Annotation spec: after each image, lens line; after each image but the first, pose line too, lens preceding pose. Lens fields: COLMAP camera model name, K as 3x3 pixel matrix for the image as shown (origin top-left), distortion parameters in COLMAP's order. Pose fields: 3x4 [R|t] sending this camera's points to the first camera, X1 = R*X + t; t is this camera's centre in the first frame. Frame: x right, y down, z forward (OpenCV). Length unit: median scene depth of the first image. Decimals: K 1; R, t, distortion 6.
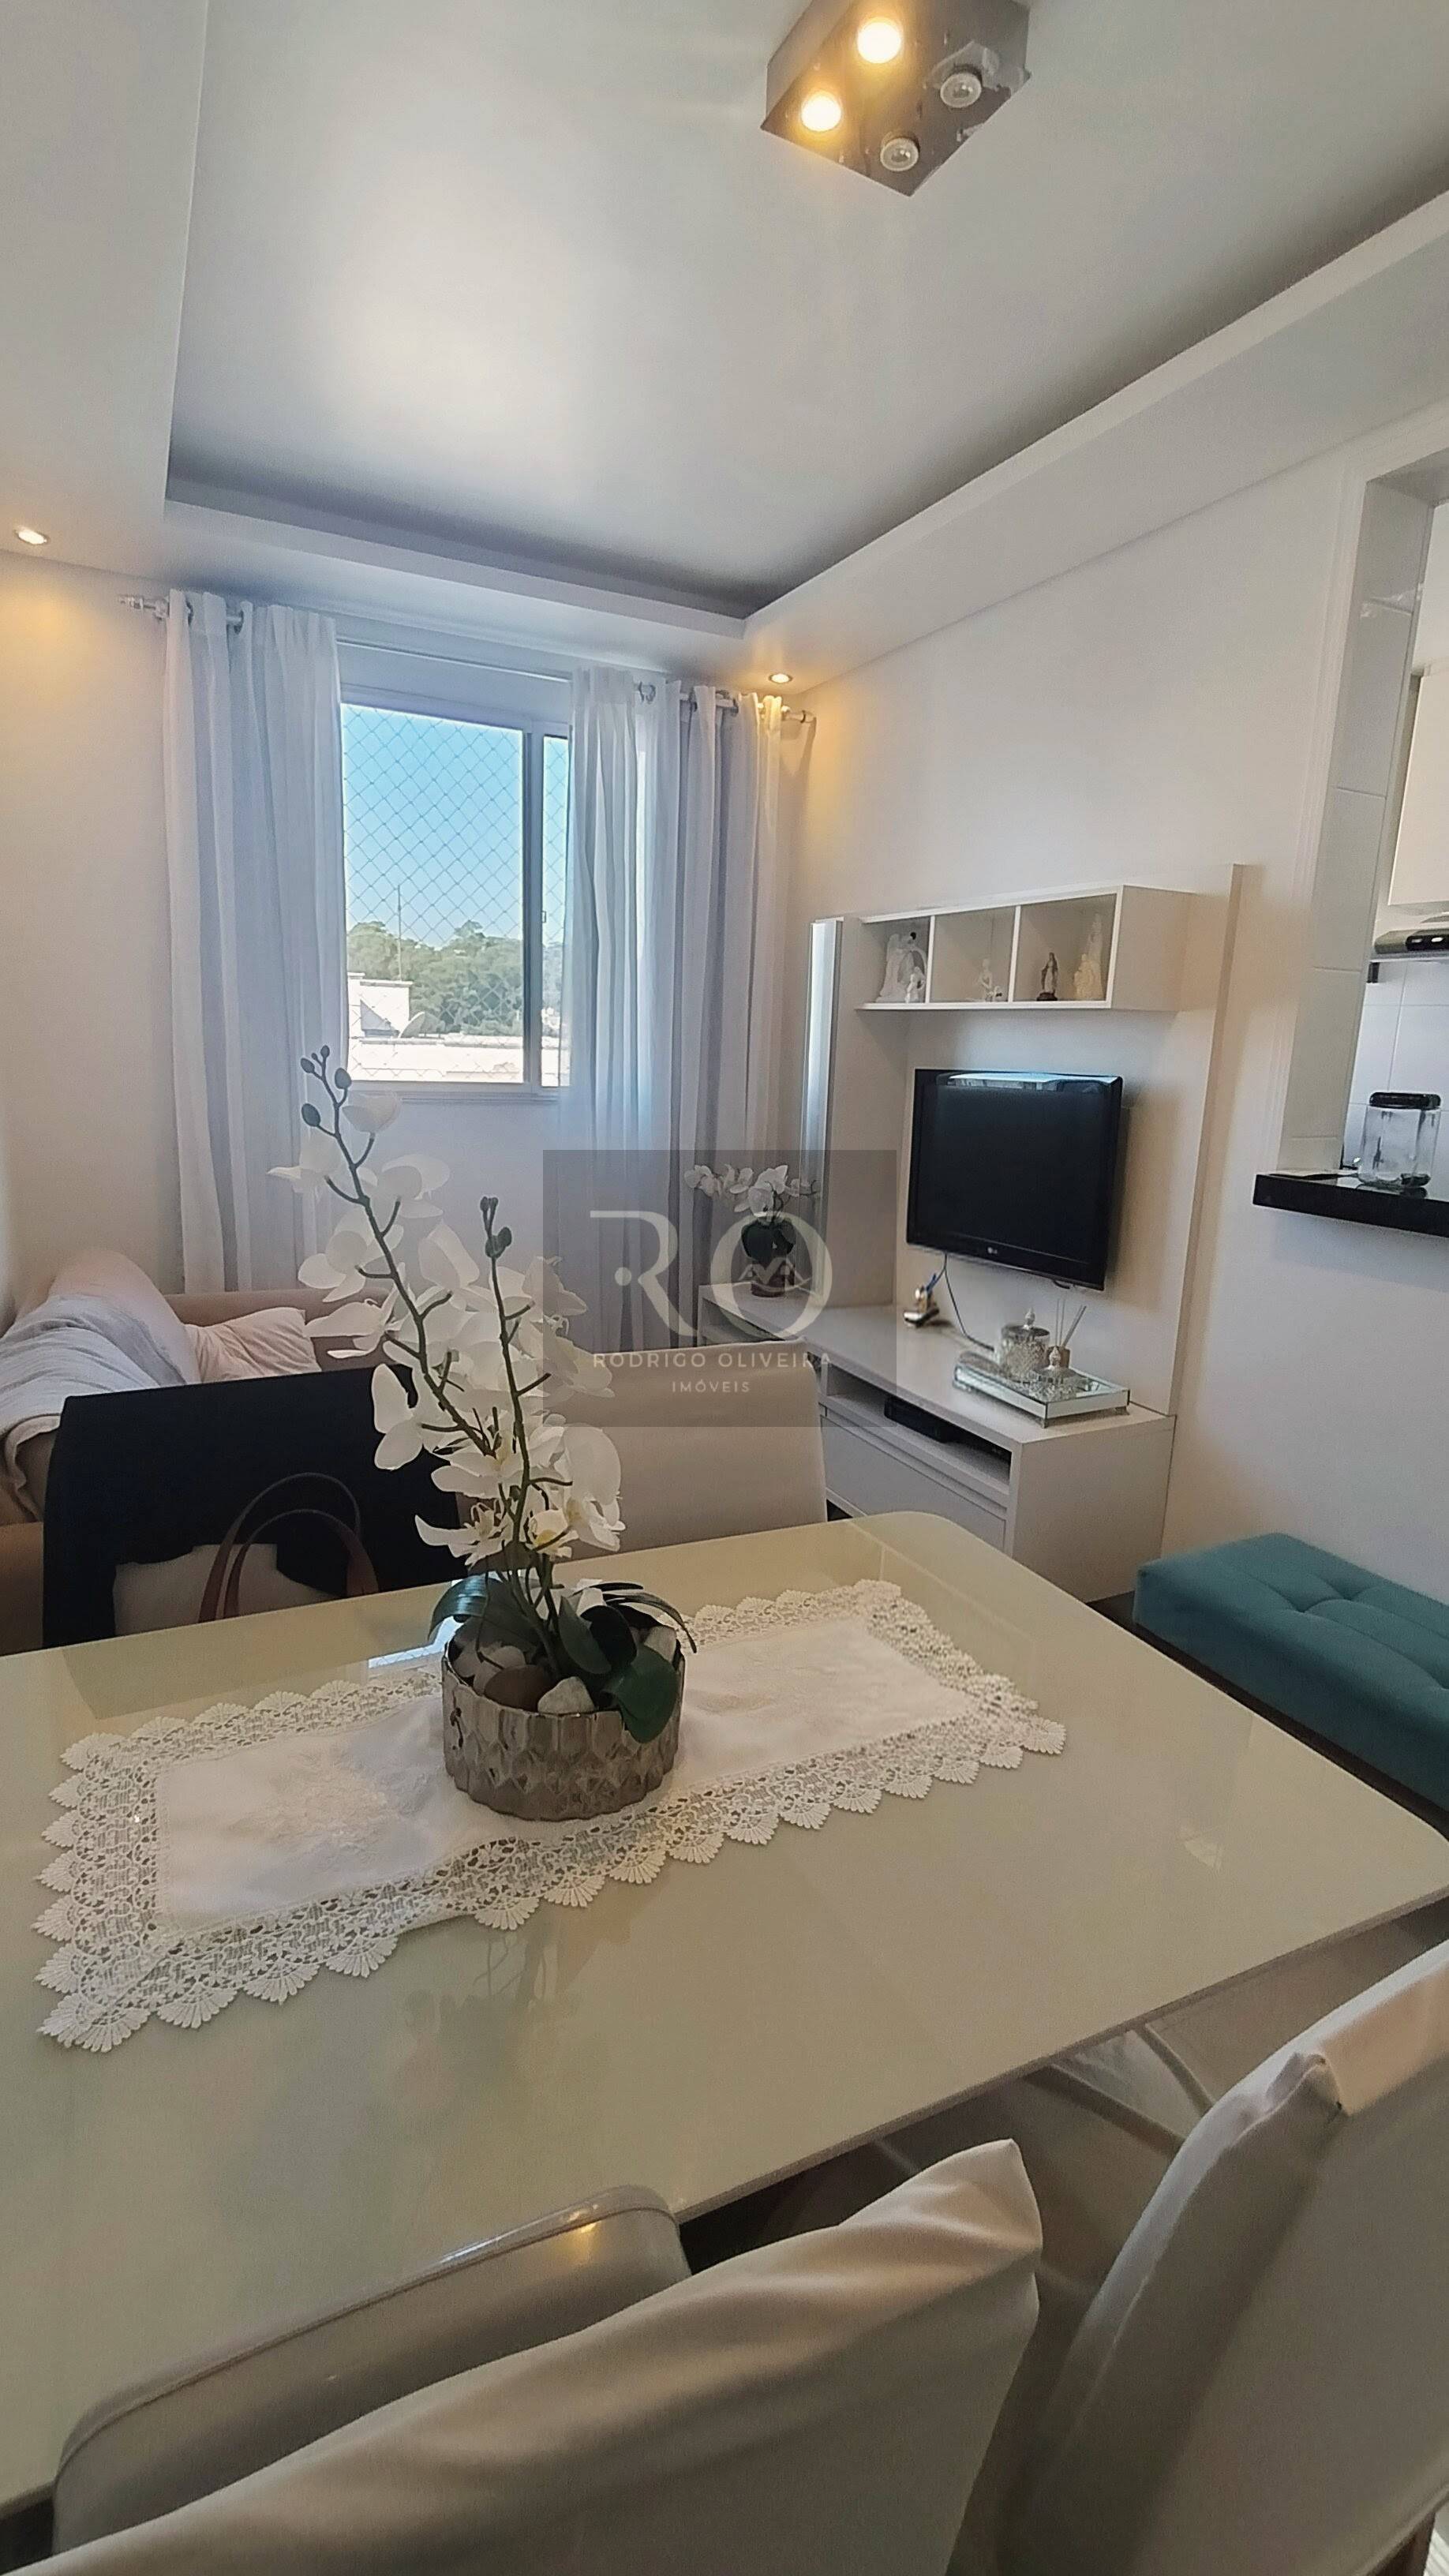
lens RADIAL K [[1180.6, 0, 724.5], [0, 1180.6, 1288.0], [0, 0, 1]] dist [-0.002097, 0.000322]
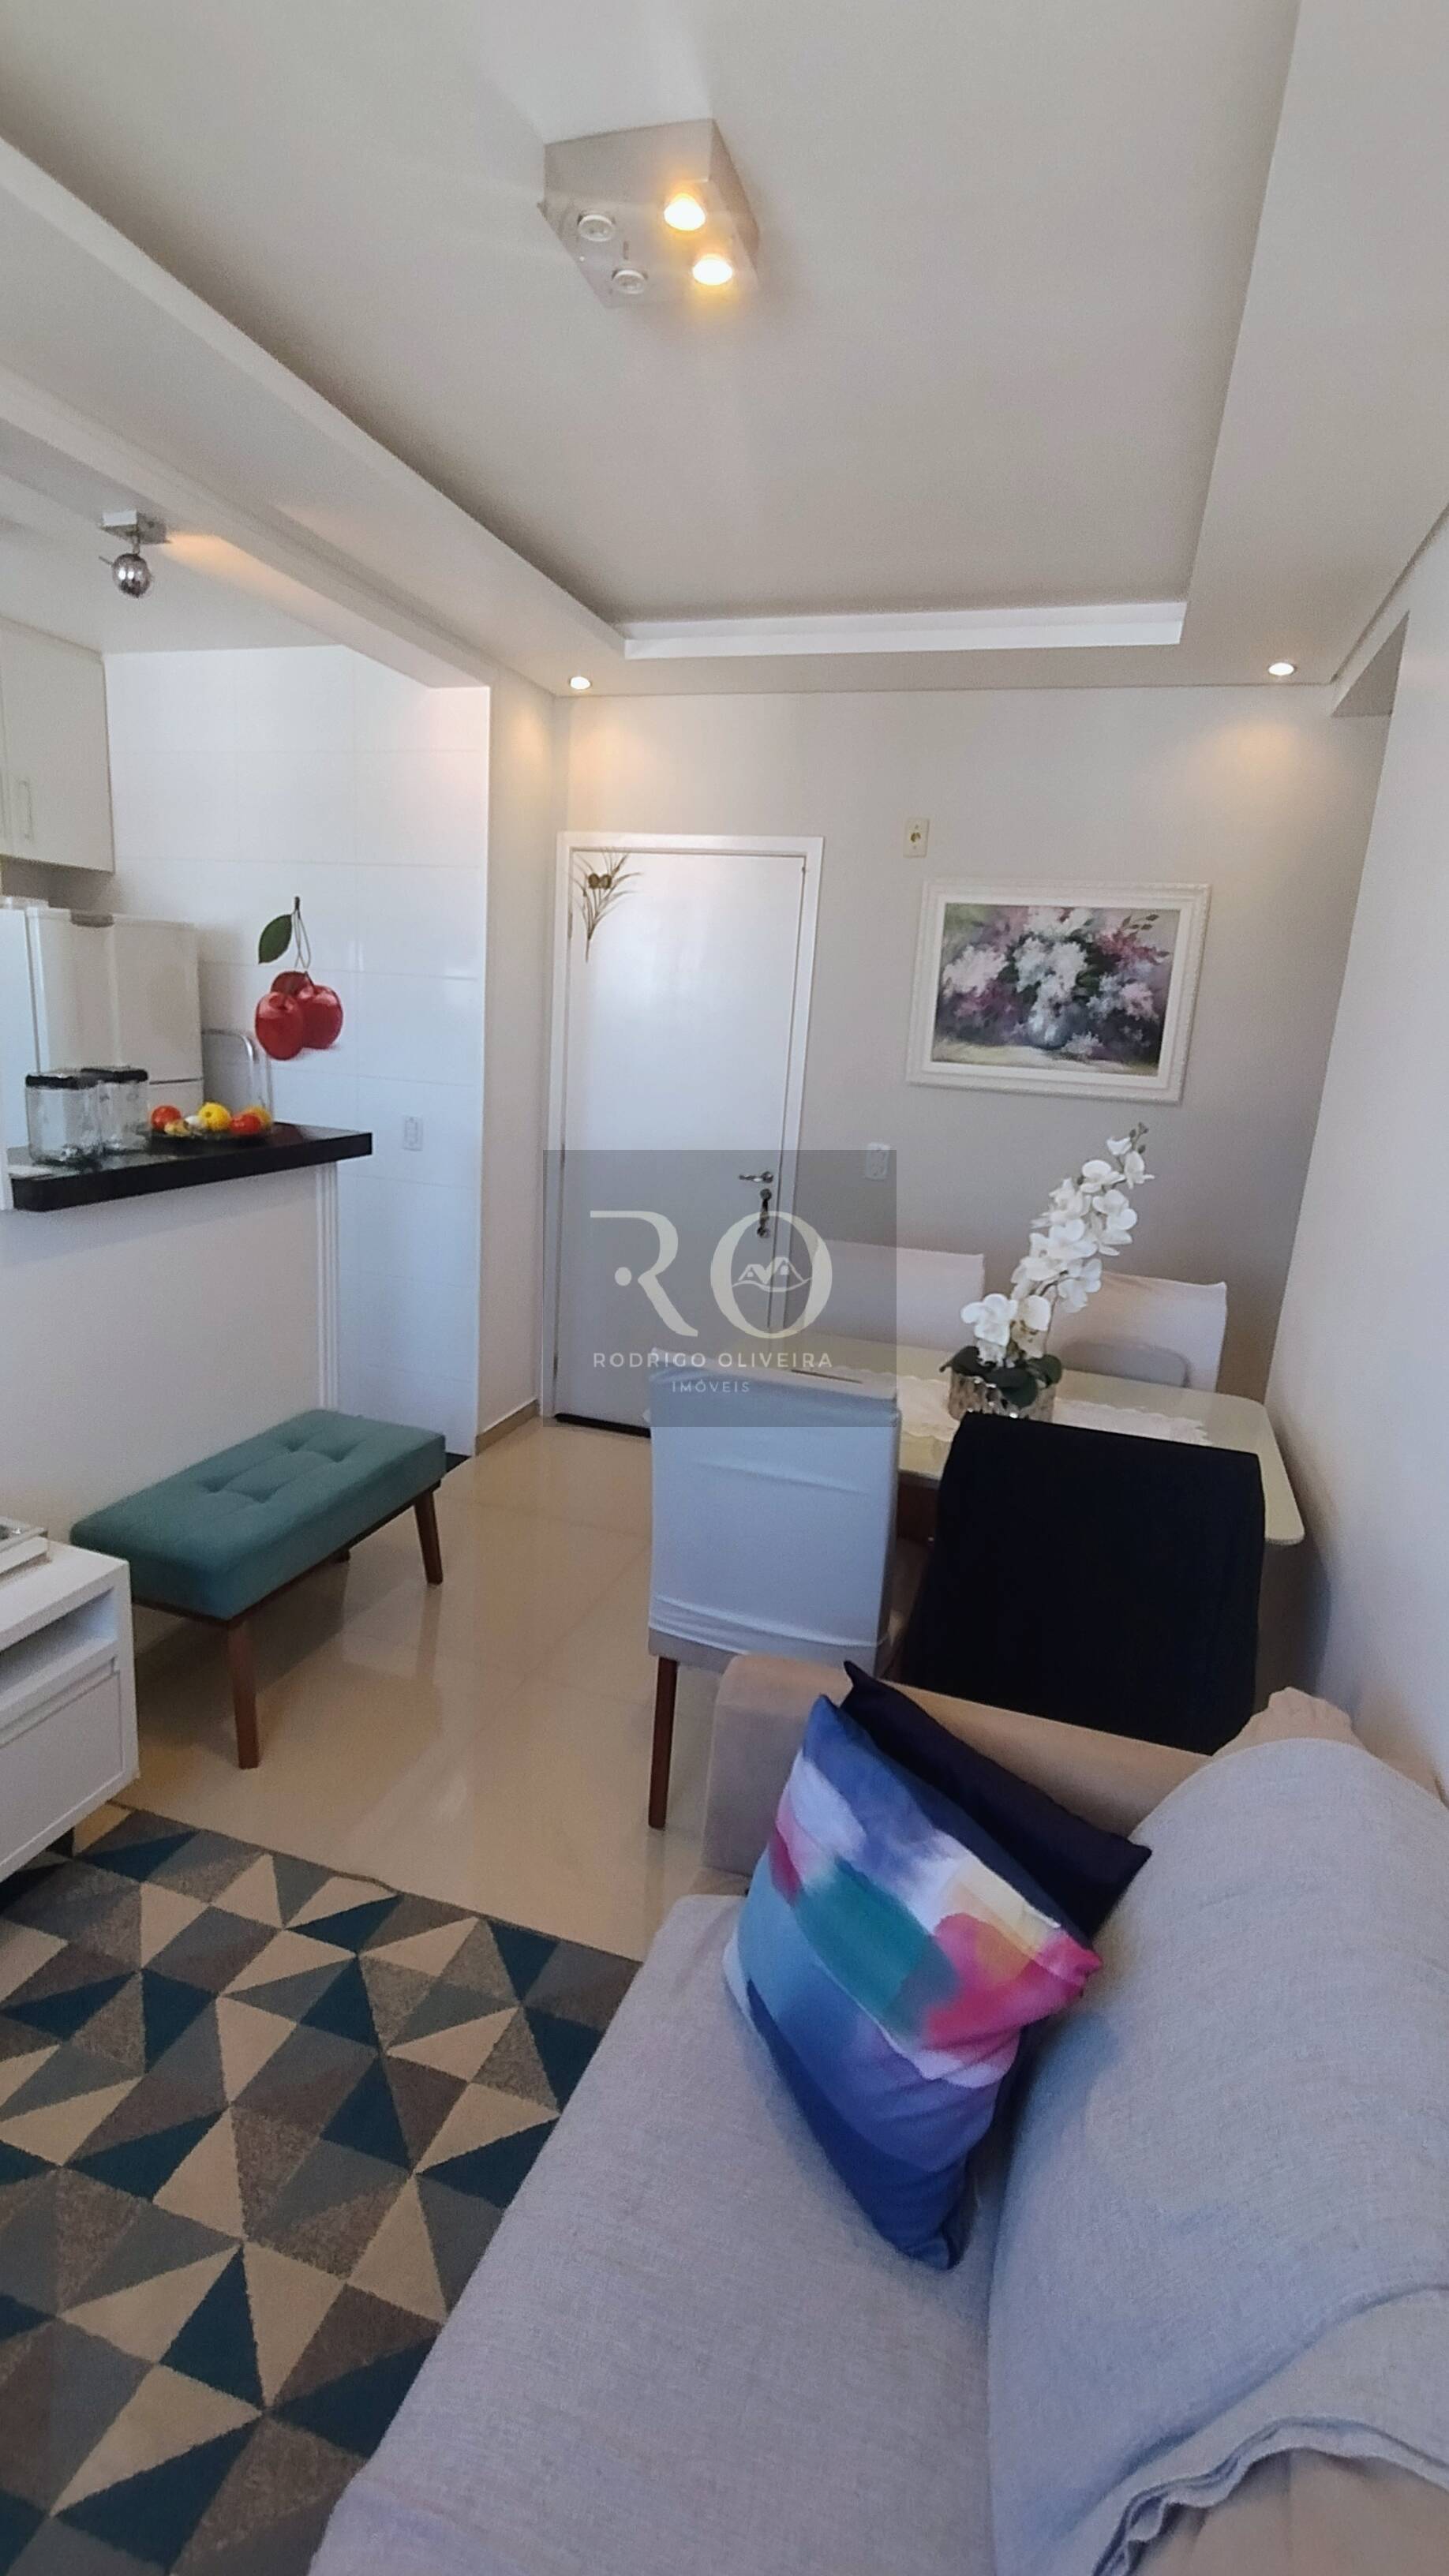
lens RADIAL K [[1172.6, 0, 721.8], [0, 1172.6, 1282.6], [0, 0, 1]] dist [-0.001183, 0.000350]
pose [[-0.705820, -0.235343, 0.668155, -0.383490], [0.066177, 0.917171, 0.392961, -0.240664], [-0.705293, 0.321576, -0.631784, 0.860300]]
